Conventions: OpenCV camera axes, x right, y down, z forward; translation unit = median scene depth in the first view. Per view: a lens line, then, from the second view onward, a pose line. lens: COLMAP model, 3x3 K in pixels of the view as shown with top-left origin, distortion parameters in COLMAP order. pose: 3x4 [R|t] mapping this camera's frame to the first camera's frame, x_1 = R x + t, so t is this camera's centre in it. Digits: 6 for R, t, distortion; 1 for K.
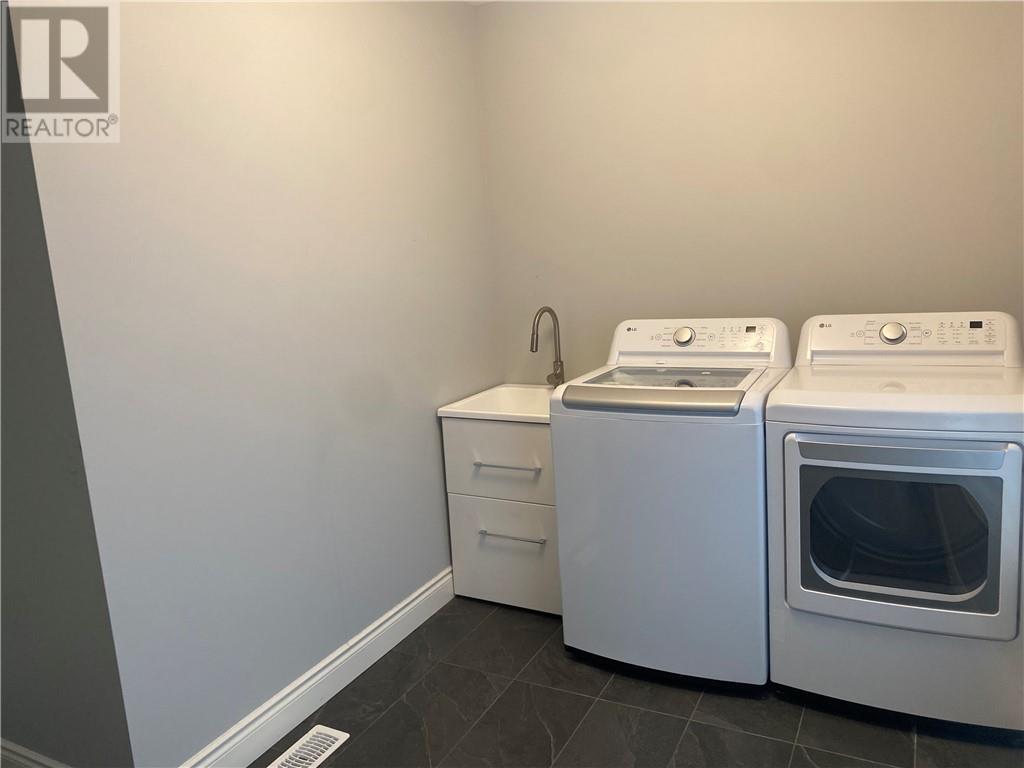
lens RADIAL K [[773.9, 0, 513.6], [0, 773.9, 378.9], [0, 0, 1]] dist [0.045192, -0.055361]
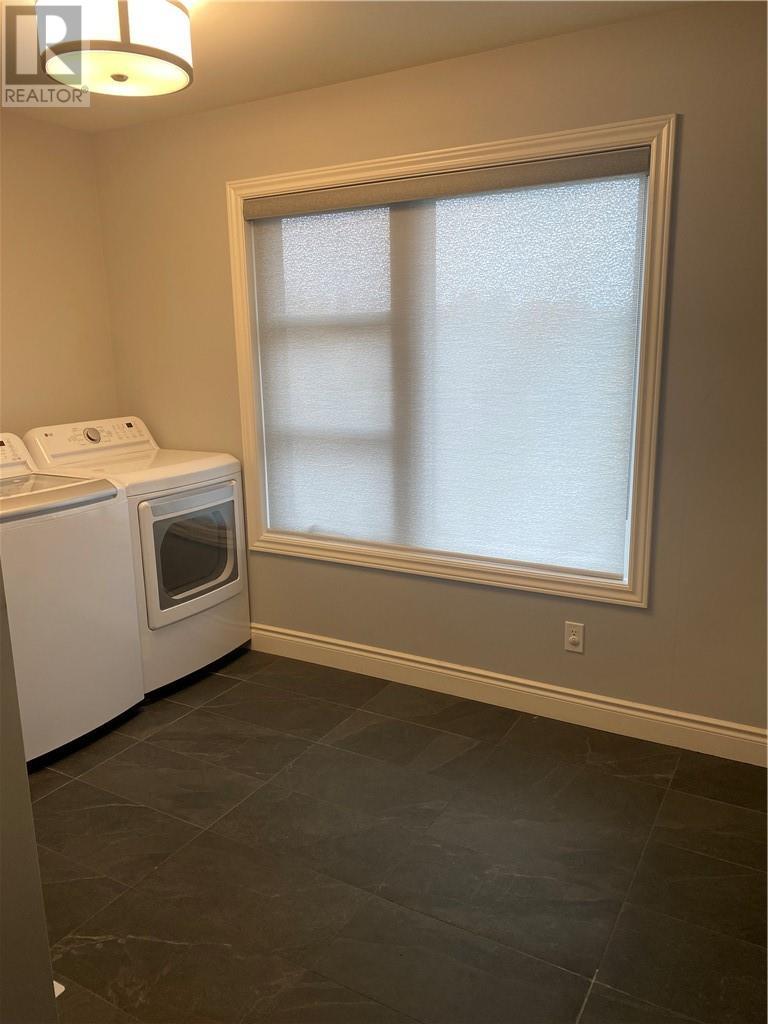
lens RADIAL K [[773.9, 0, 385.4], [0, 773.9, 515.7], [0, 0, 1]] dist [0.045192, -0.055361]
pose [[0.043799, -0.153667, 0.987152, -0.954631], [0.186803, 0.971933, 0.143009, -0.023097], [-0.981421, 0.178139, 0.071275, 0.463575]]
